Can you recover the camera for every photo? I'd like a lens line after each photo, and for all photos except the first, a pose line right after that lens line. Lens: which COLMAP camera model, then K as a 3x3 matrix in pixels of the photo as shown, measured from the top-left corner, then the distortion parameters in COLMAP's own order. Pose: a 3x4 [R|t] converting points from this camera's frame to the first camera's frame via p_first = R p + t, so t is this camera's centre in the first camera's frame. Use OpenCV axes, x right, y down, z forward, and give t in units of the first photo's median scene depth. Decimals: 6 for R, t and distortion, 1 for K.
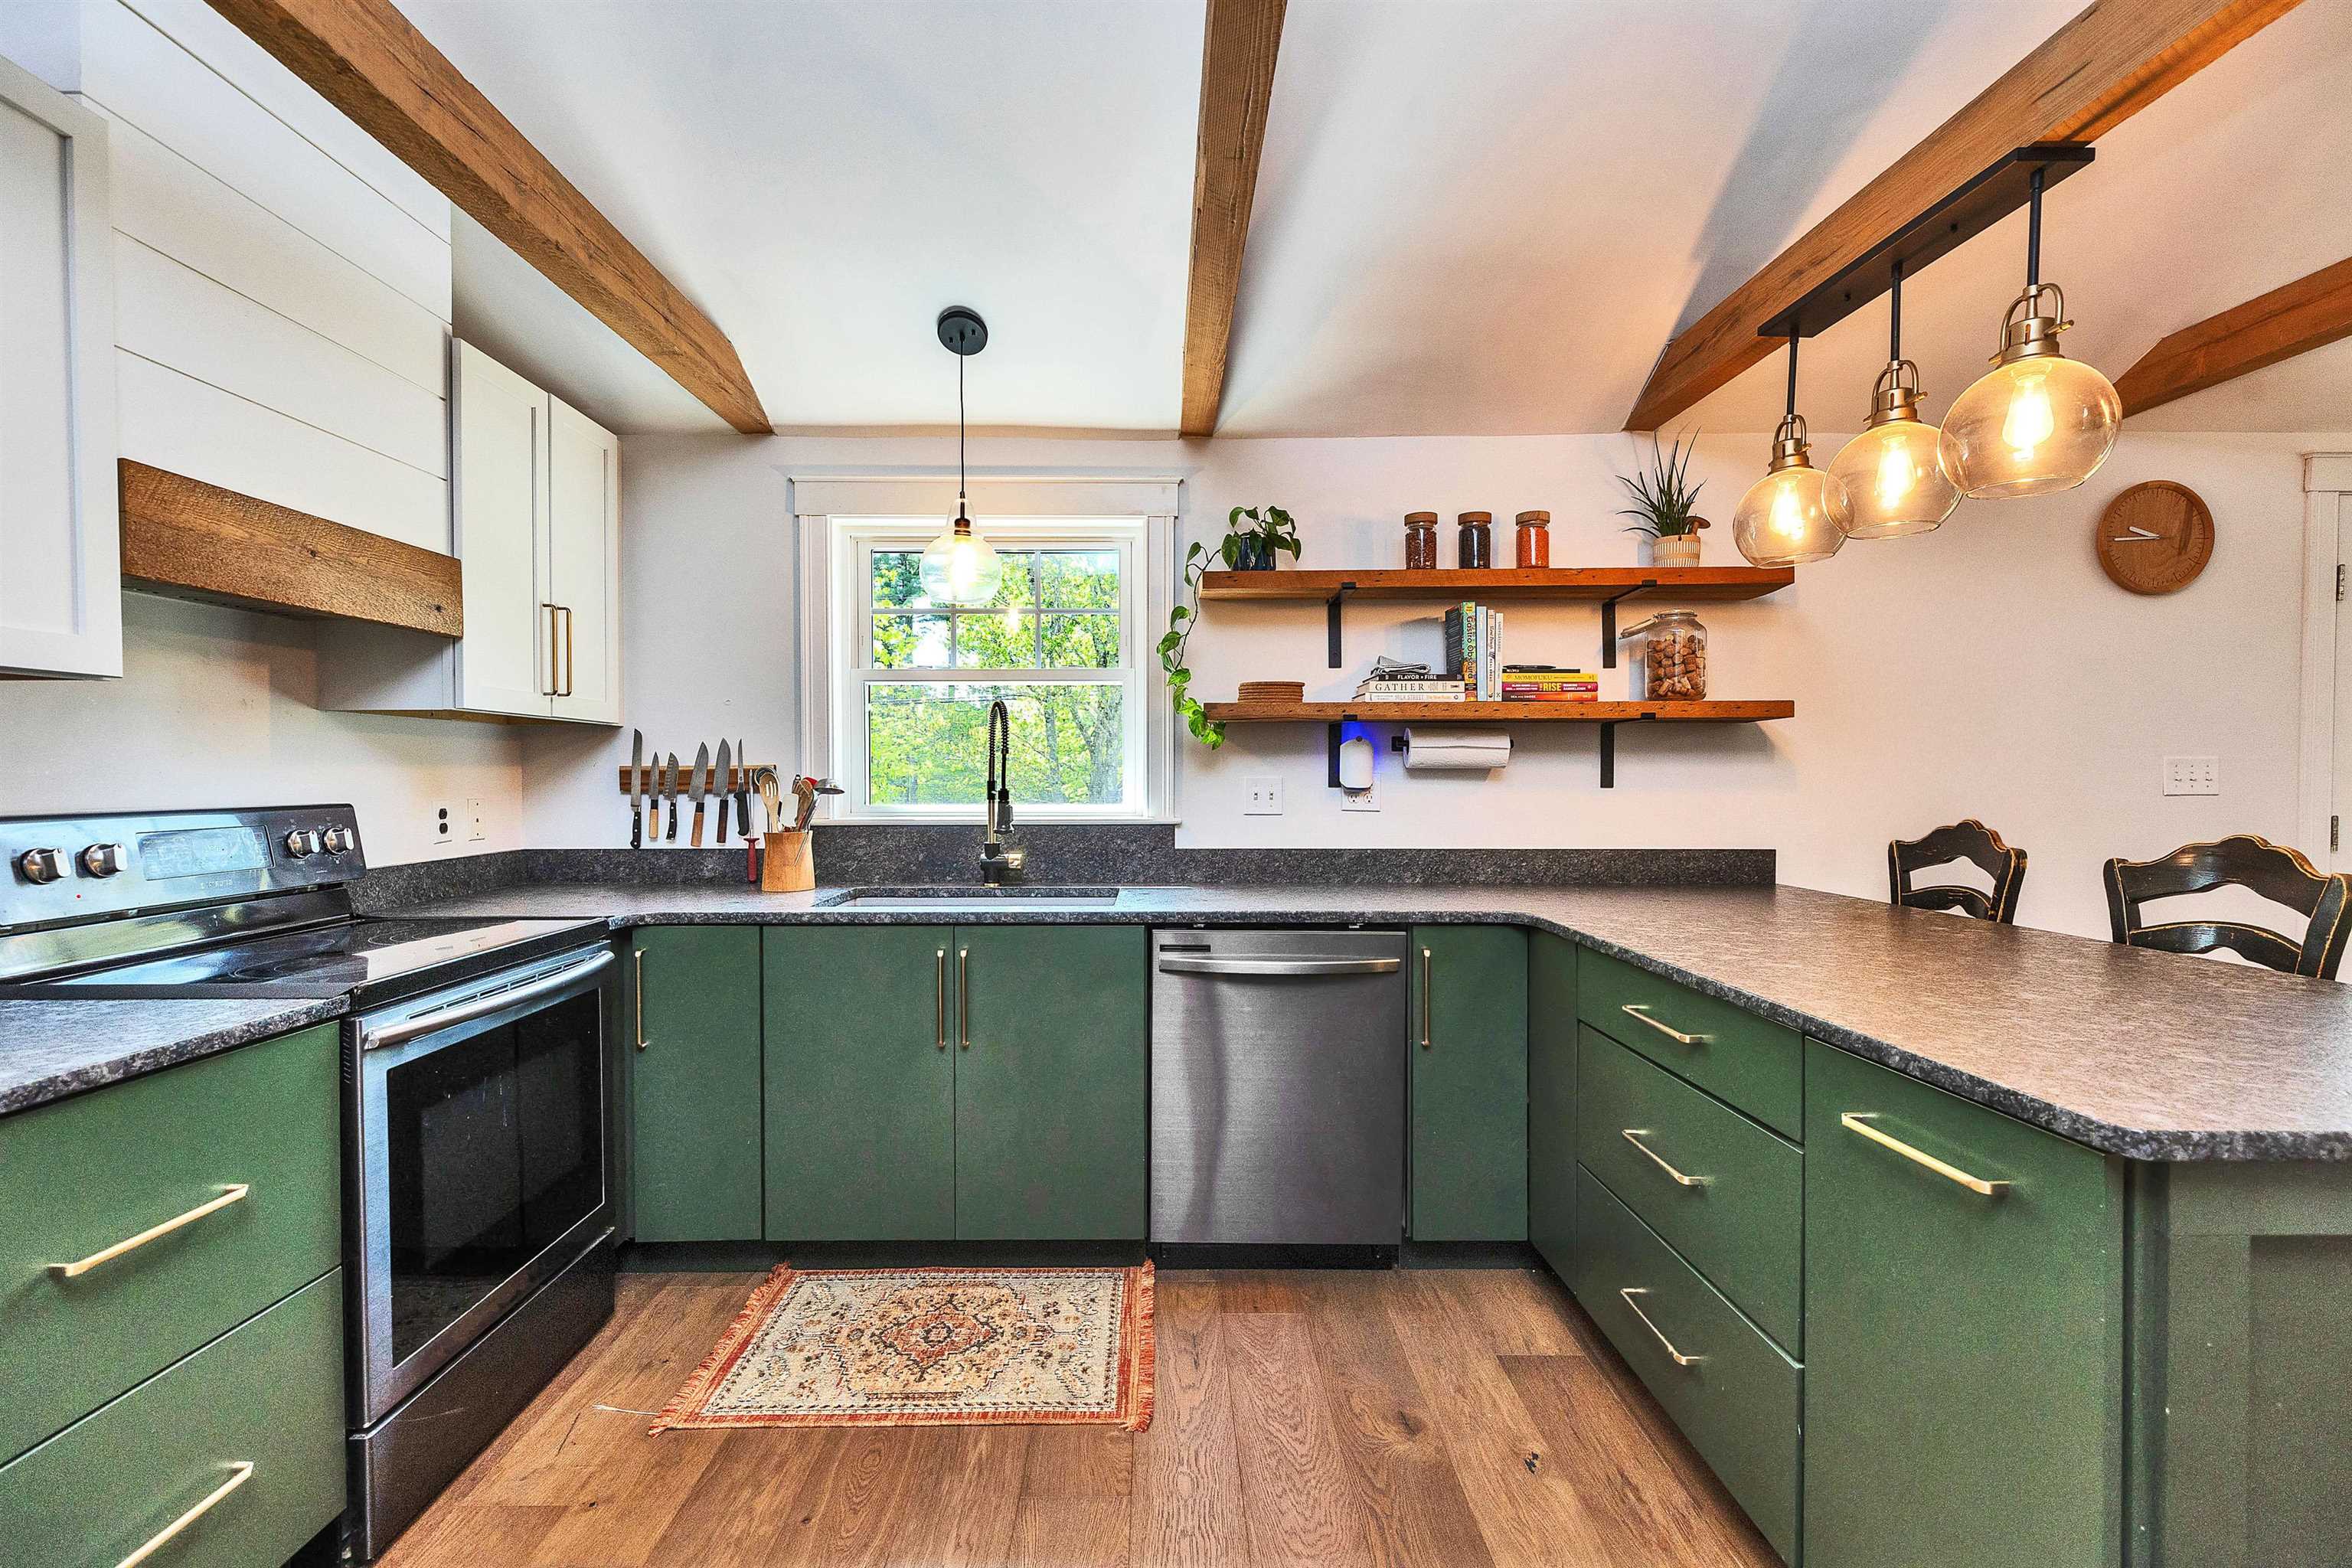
lens RADIAL K [[1054.0, 0, 1159.7], [0, 1054.0, 790.1], [0, 0, 1]] dist [0.002991, 0.000294]
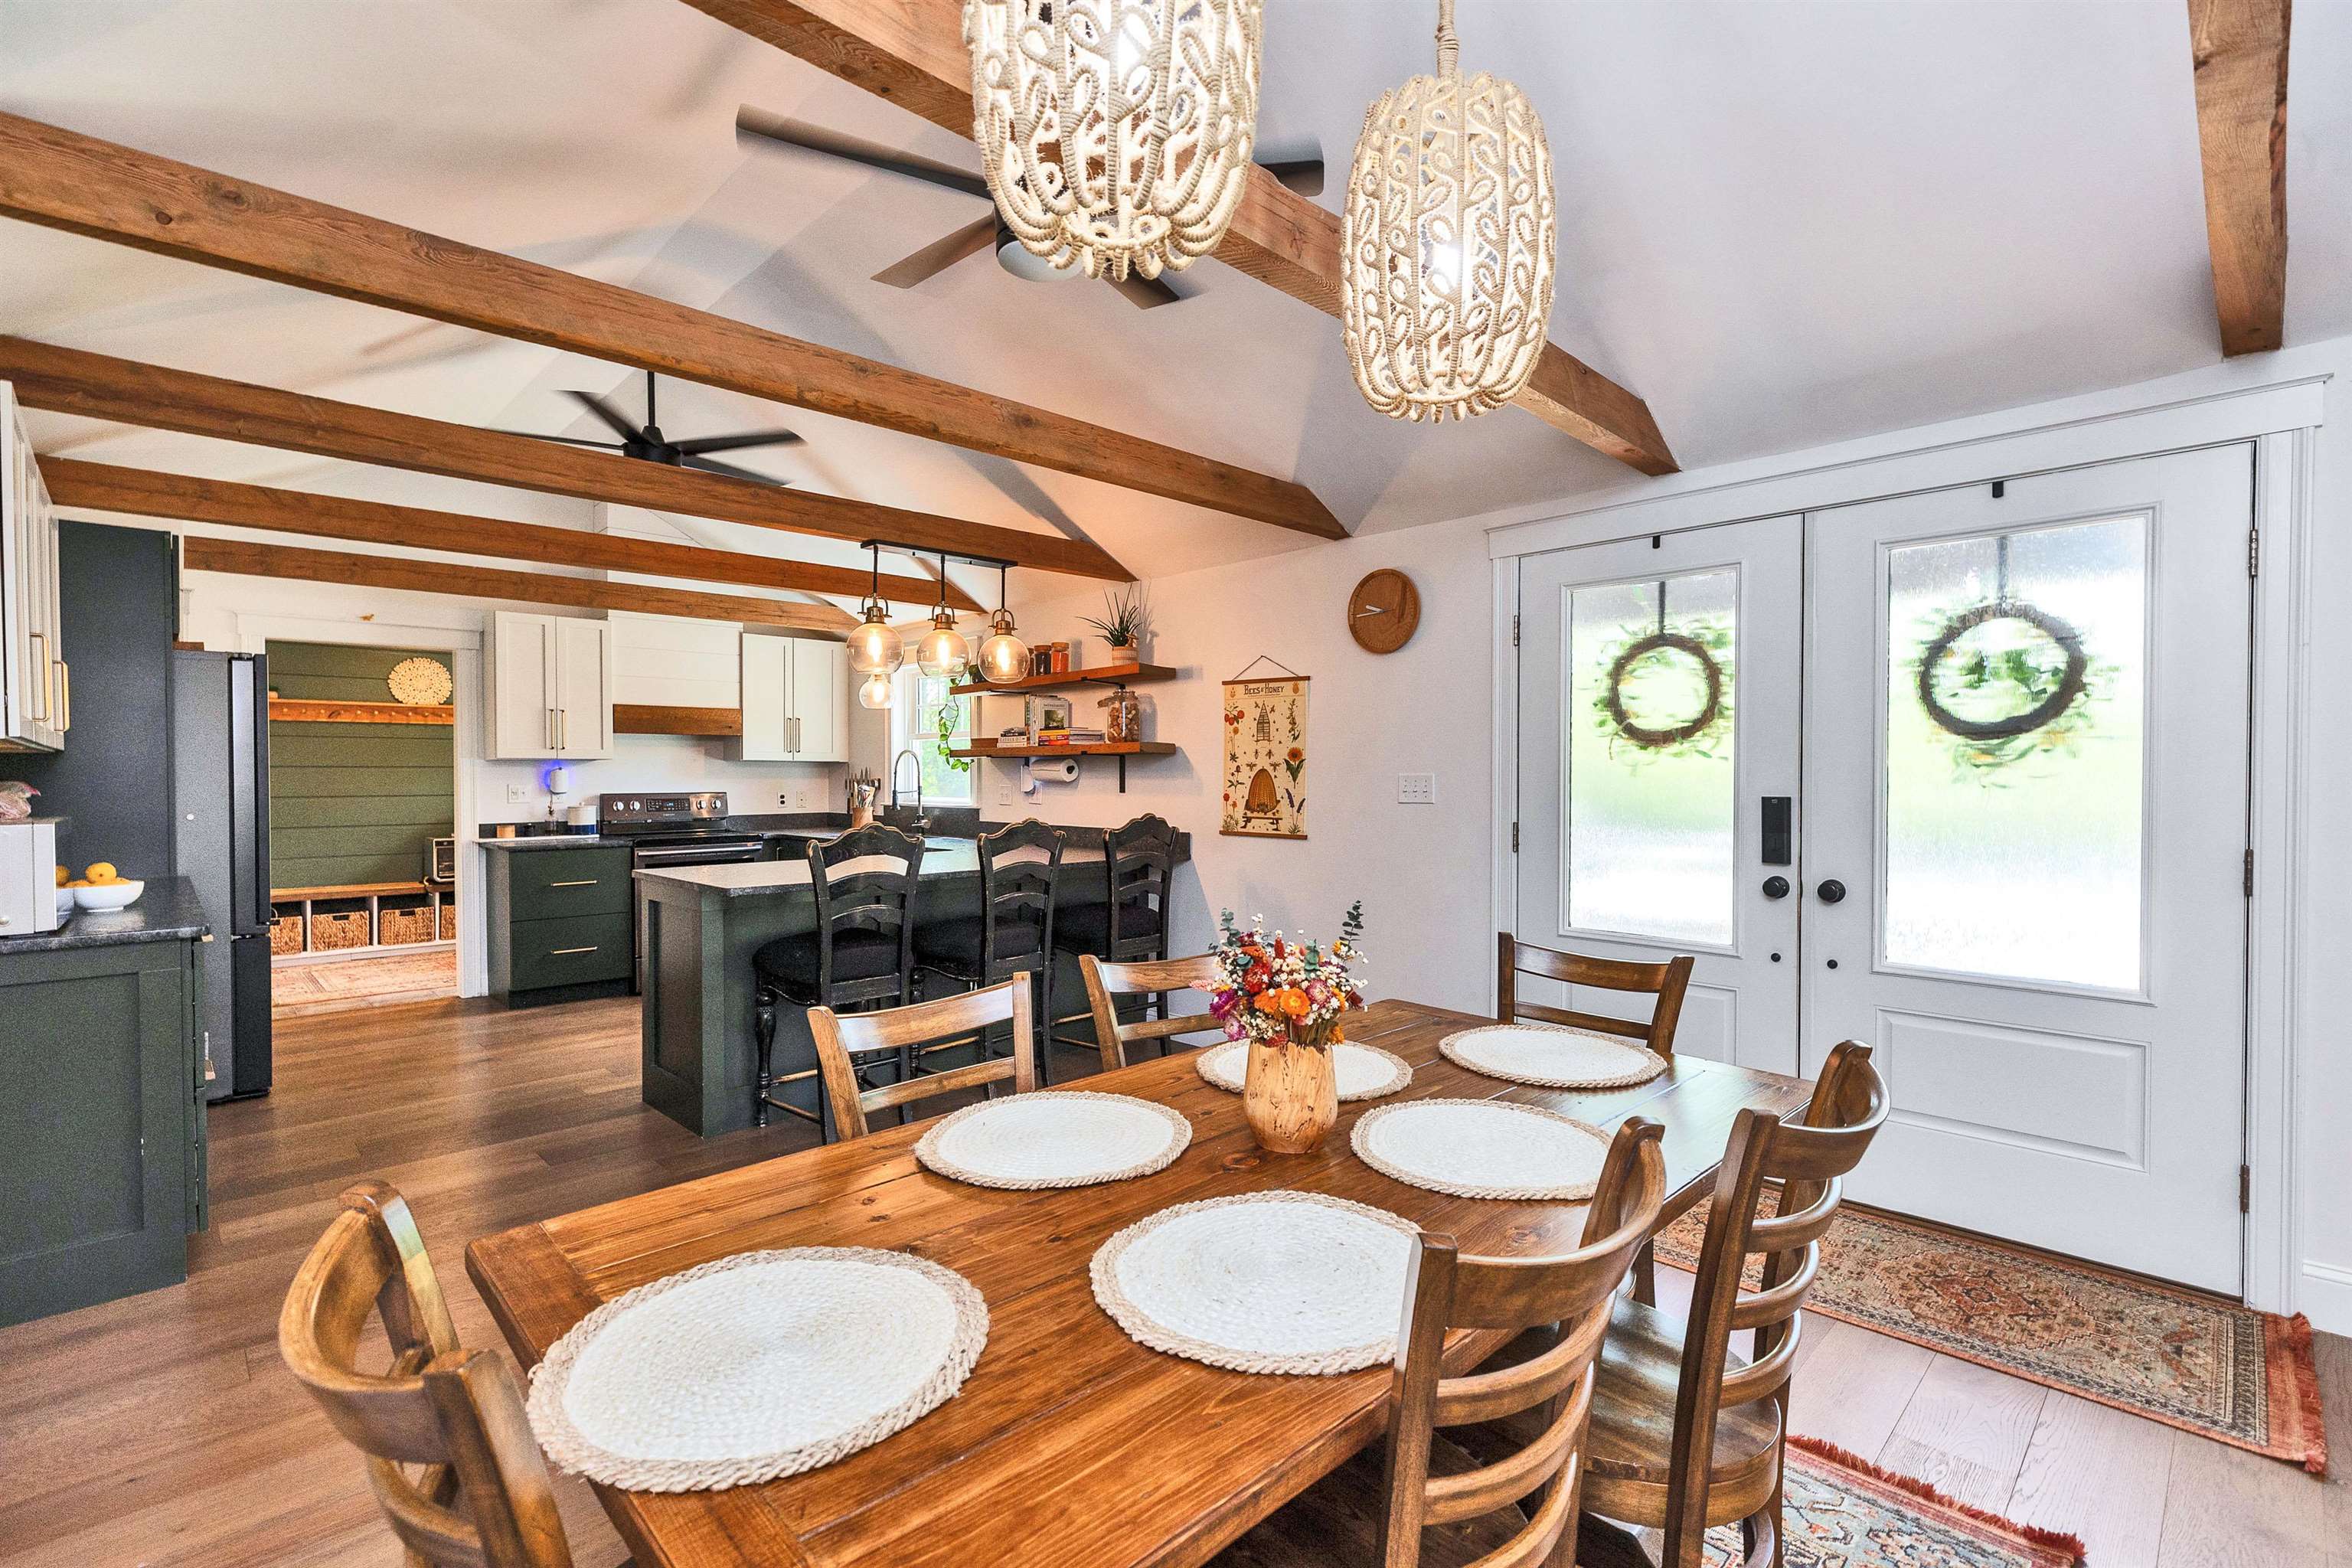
lens RADIAL K [[1054.0, 0, 1181.7], [0, 1054.0, 786.3], [0, 0, 1]] dist [0.002991, 0.000294]
pose [[0.696215, 0.007231, -0.717797, 1.856964], [-0.012570, 0.999919, -0.002119, -0.011304], [0.717724, 0.010498, 0.696249, -0.127838]]
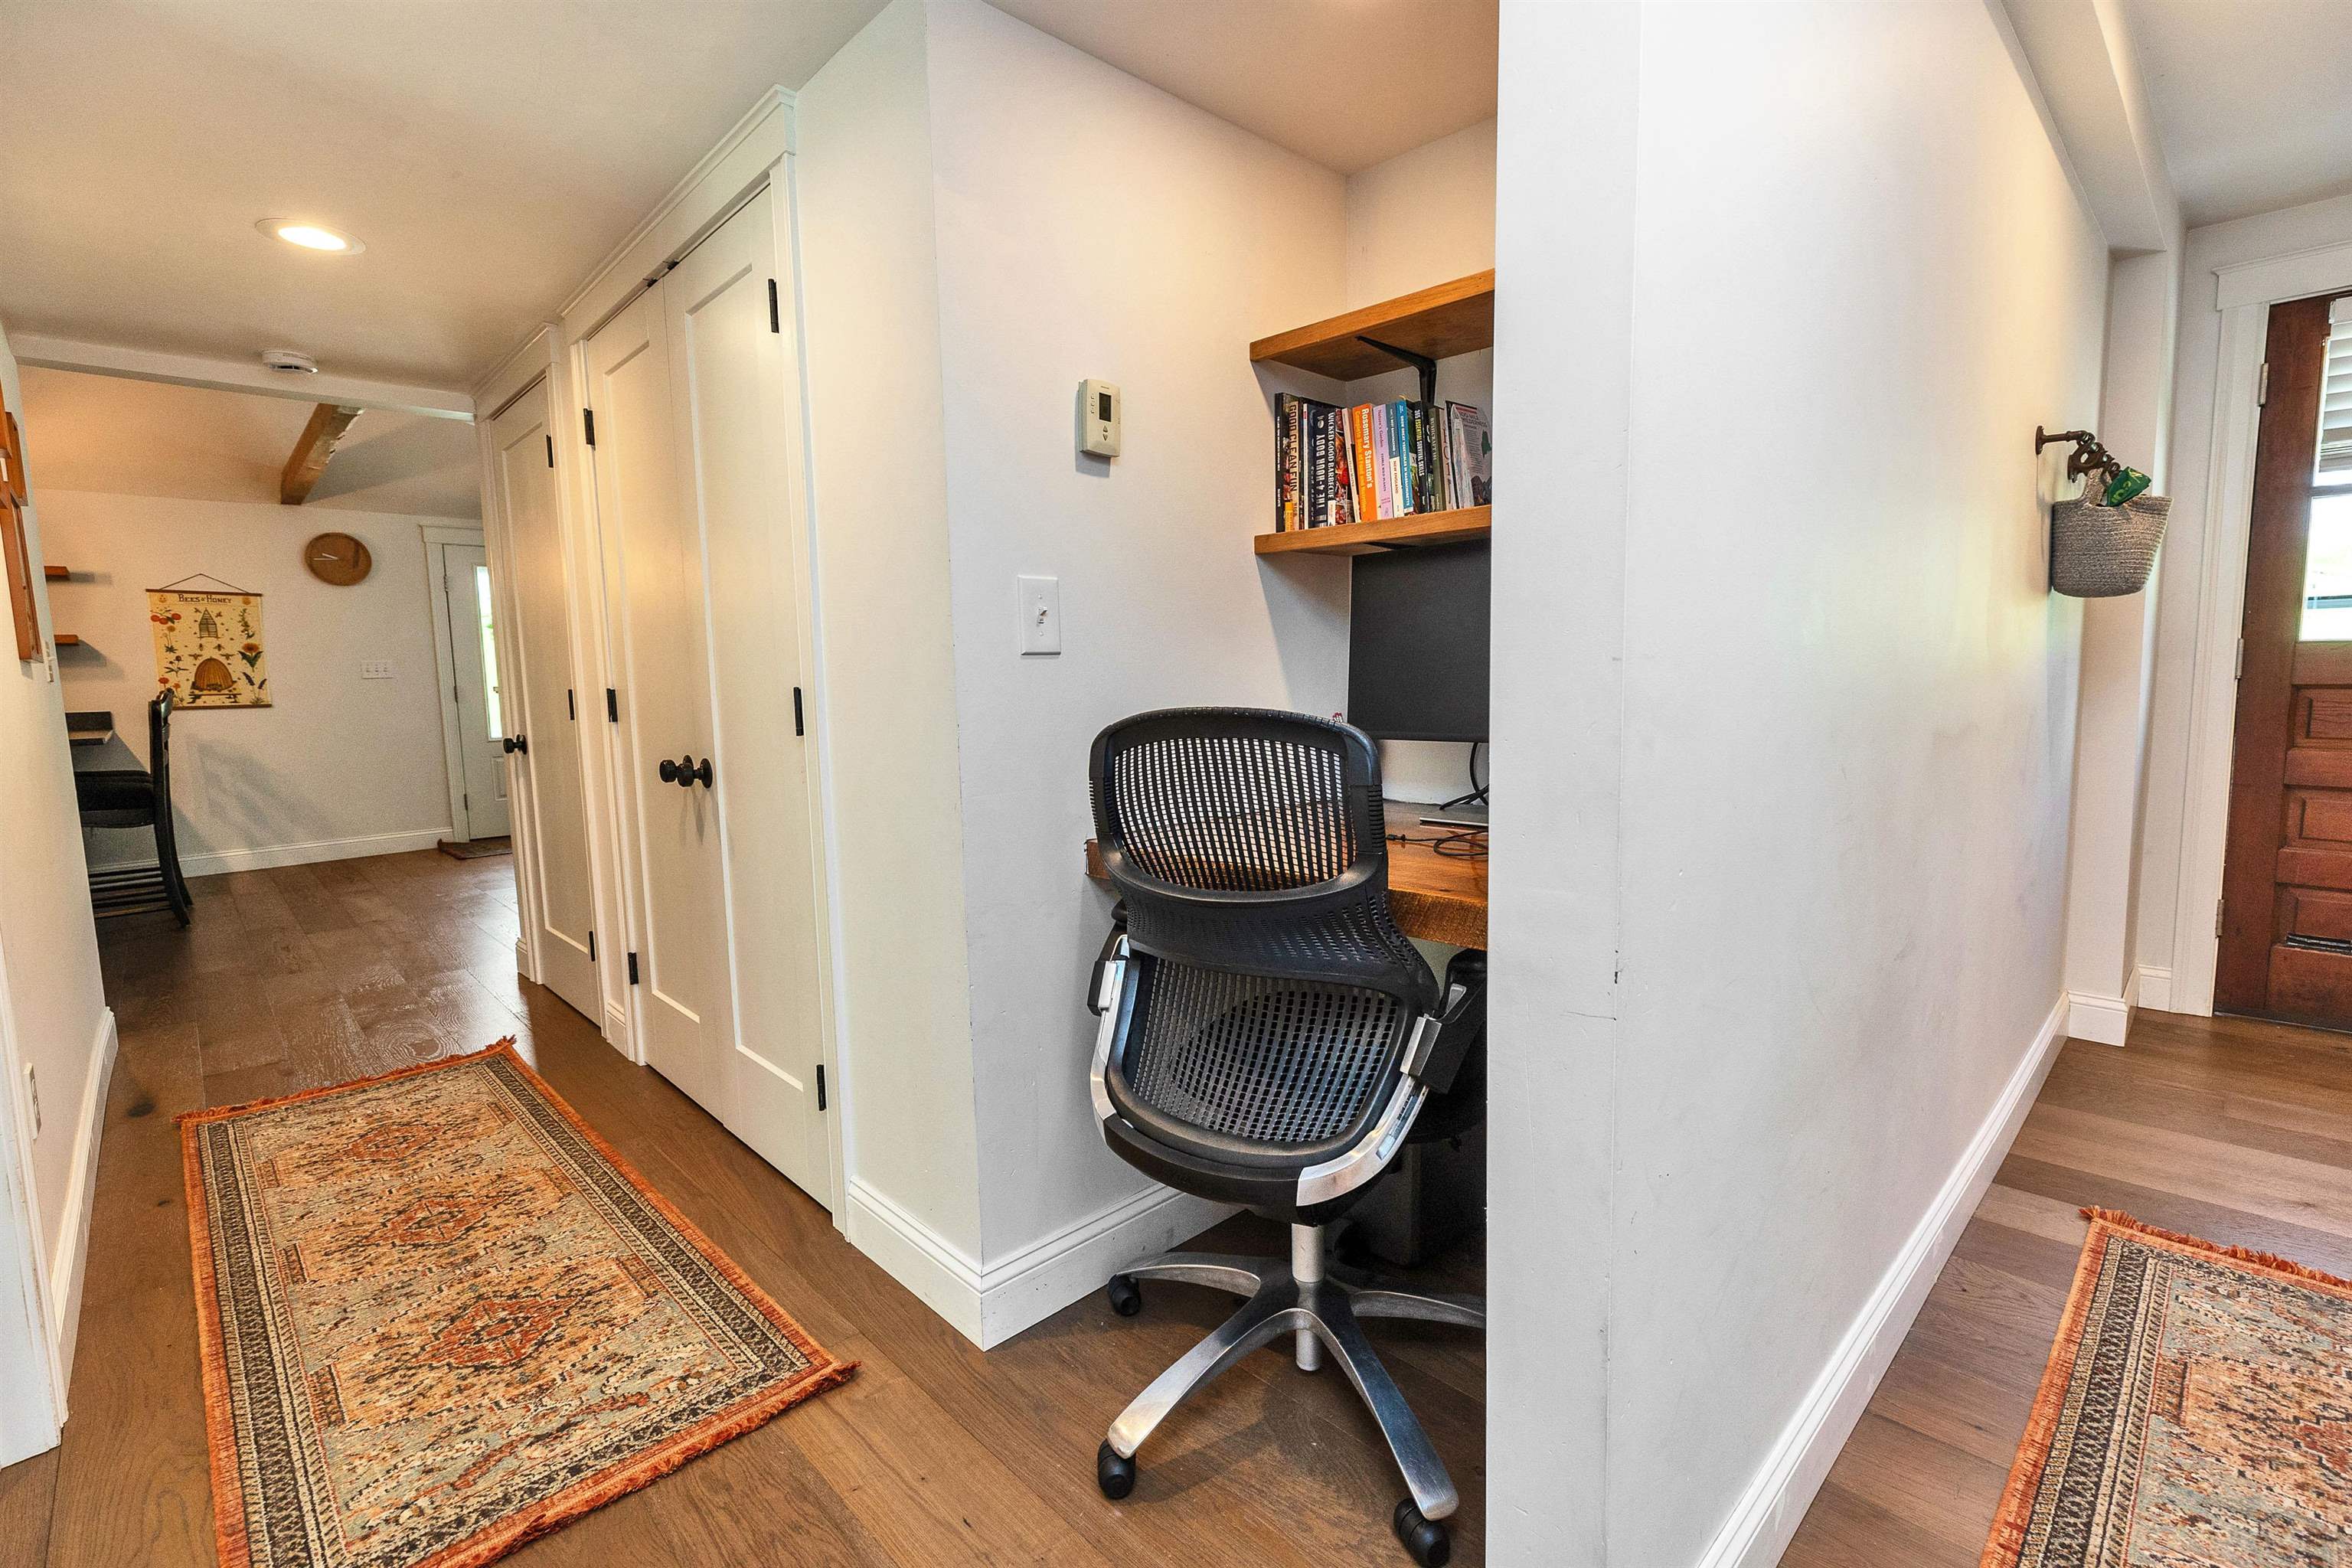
lens RADIAL K [[1054.0, 0, 1185.7], [0, 1054.0, 775.9], [0, 0, 1]] dist [0.002991, 0.000294]
pose [[0.722254, -0.085155, 0.686366, 0.722575], [0.032849, 0.995495, 0.088941, 0.071035], [-0.690848, -0.041691, 0.721797, -1.899127]]
